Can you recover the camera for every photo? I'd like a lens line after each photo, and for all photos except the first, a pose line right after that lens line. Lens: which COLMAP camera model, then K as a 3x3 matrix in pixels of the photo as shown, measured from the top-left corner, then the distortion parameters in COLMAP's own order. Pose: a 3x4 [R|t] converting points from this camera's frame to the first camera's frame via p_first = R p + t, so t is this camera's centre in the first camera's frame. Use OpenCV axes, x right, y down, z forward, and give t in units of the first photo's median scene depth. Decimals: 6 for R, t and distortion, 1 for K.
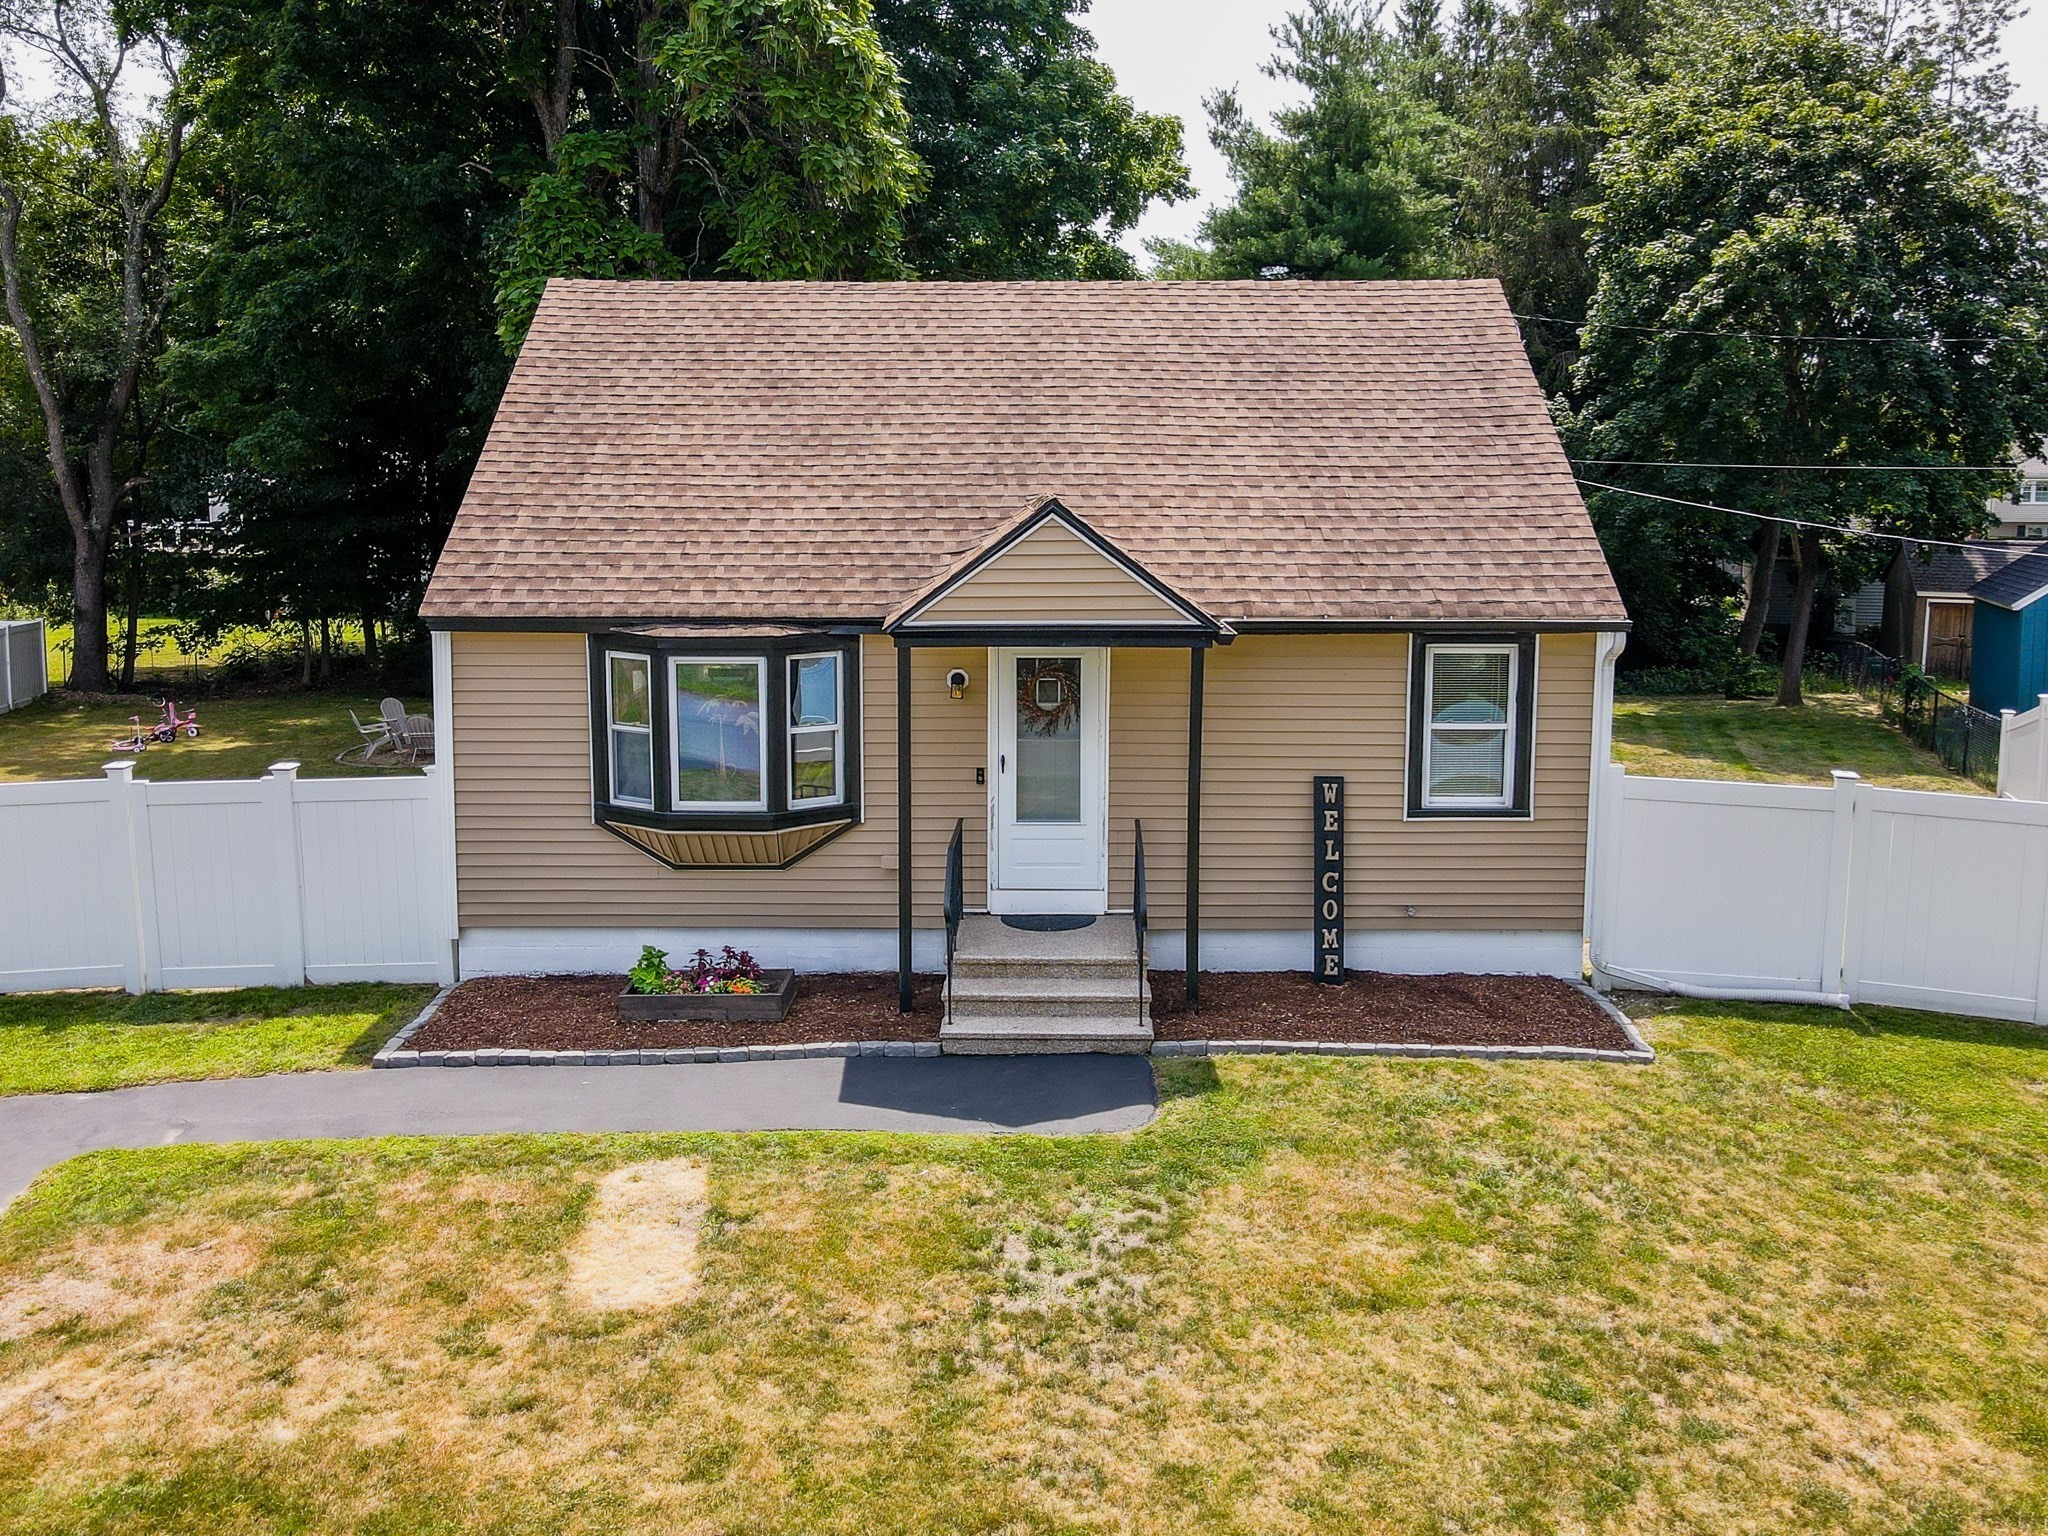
lens RADIAL K [[1686.6, 0, 1017.6], [0, 1686.6, 661.5], [0, 0, 1]] dist [0.017953, 0.007837]
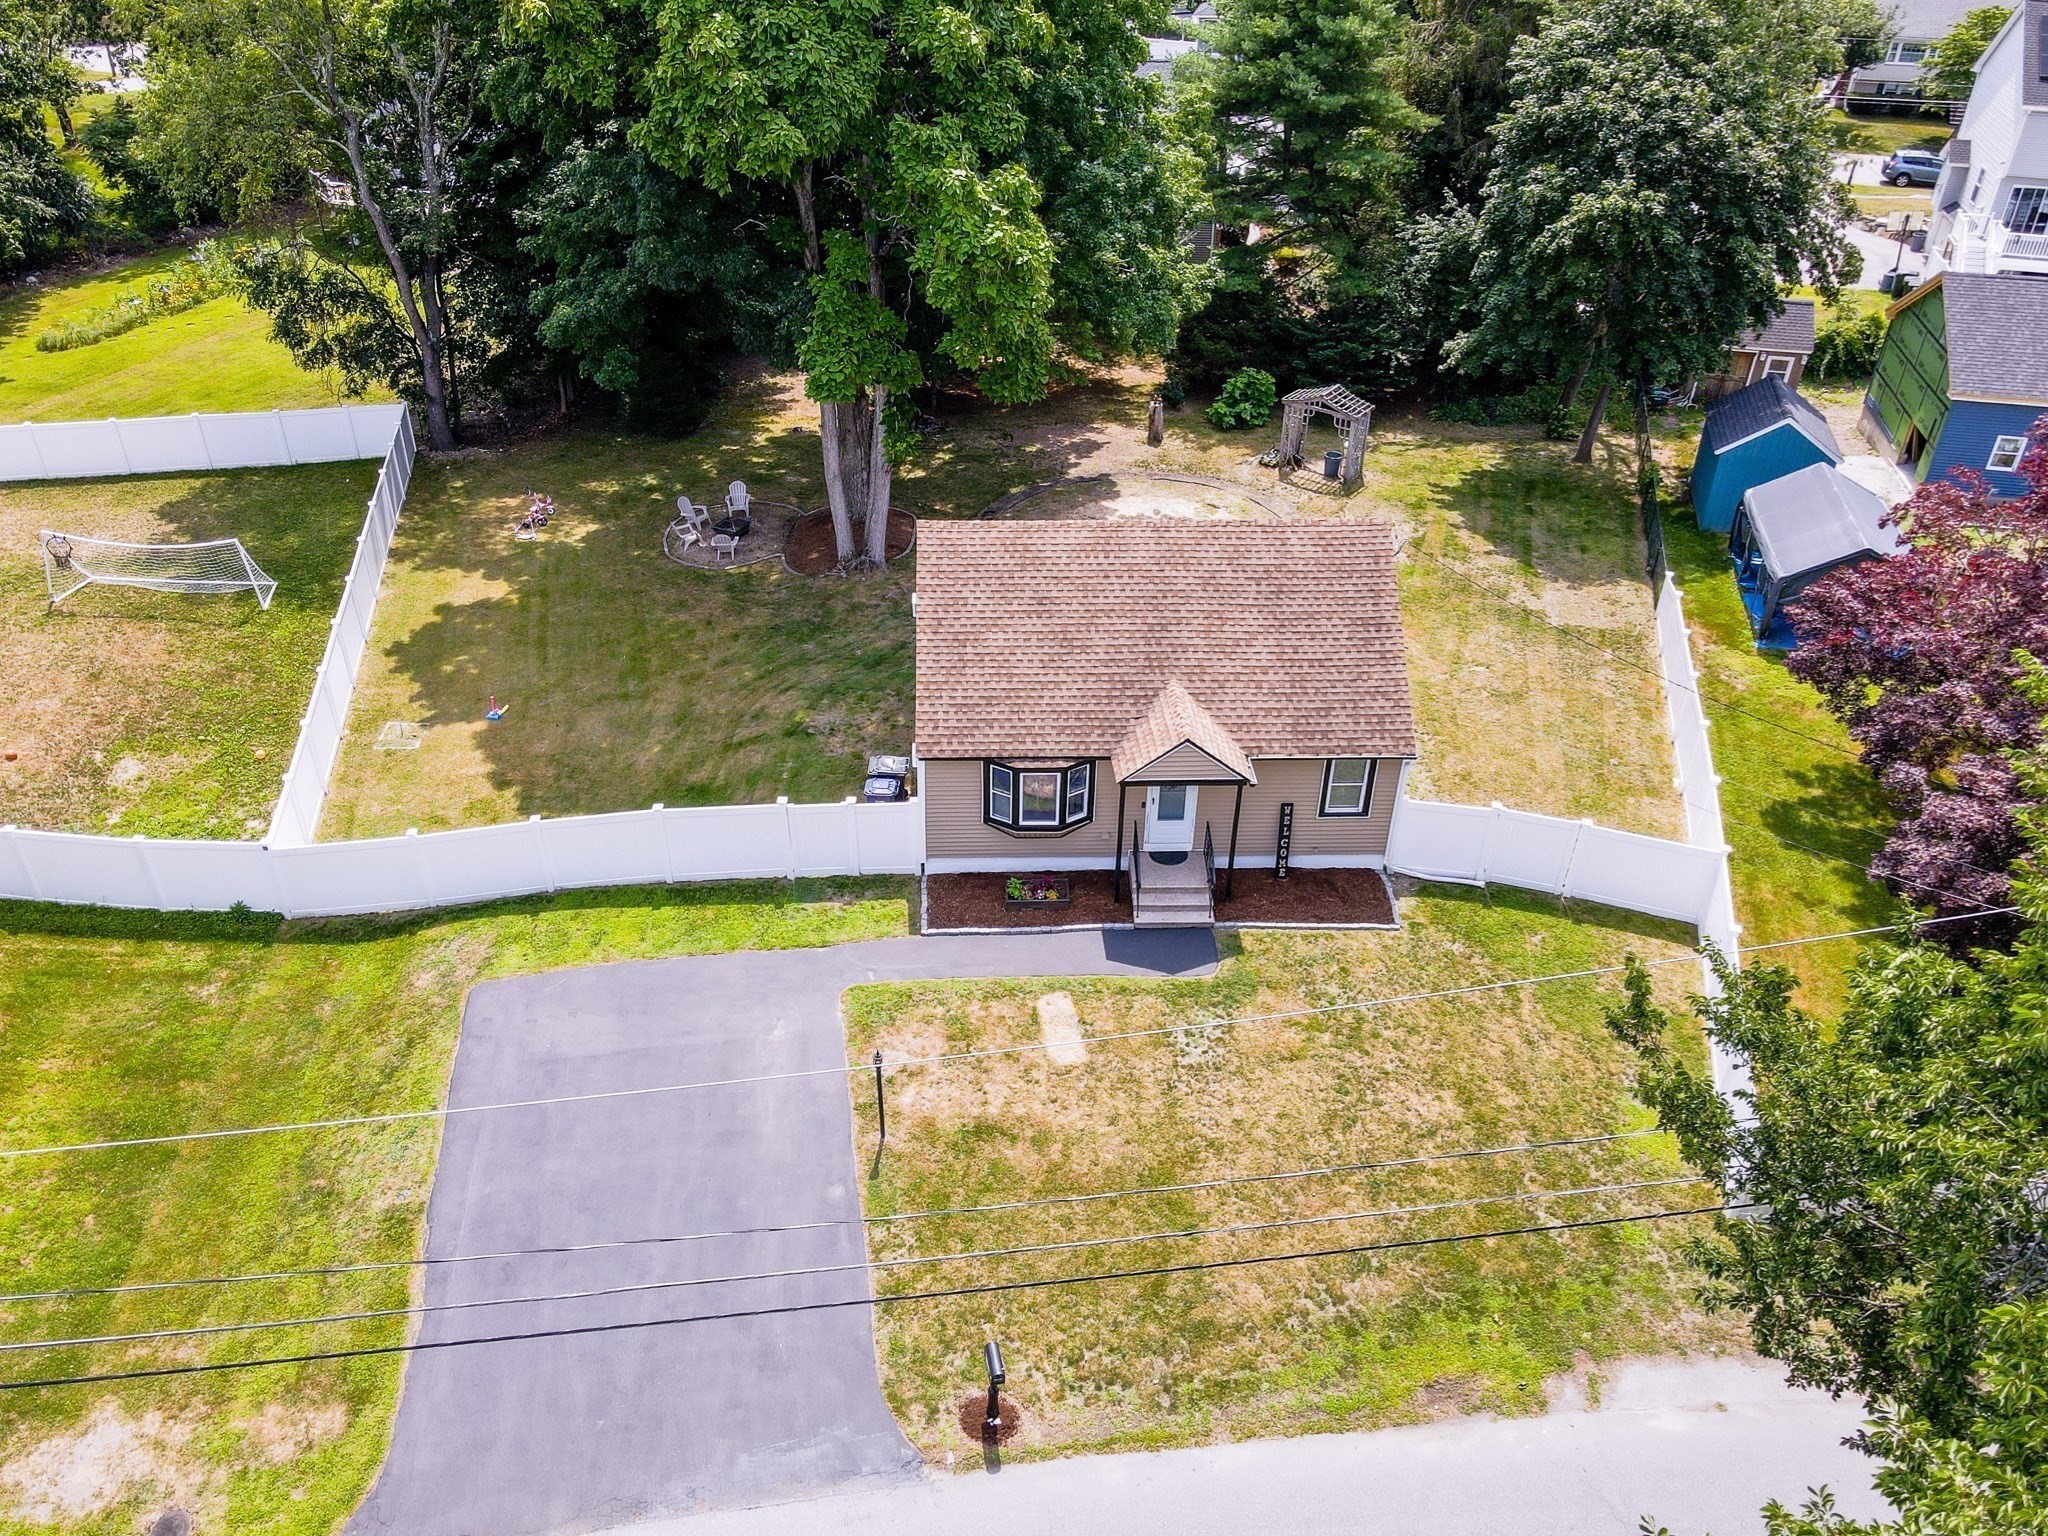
lens RADIAL K [[1522.2, 0, 997.5], [0, 1522.2, 763.8], [0, 0, 1]] dist [0.011772, 0.004846]
pose [[0.999731, -0.010325, 0.020749, -0.359374], [-0.000193, 0.891550, 0.452923, -1.266755], [-0.023175, -0.452805, 0.891308, -1.185427]]
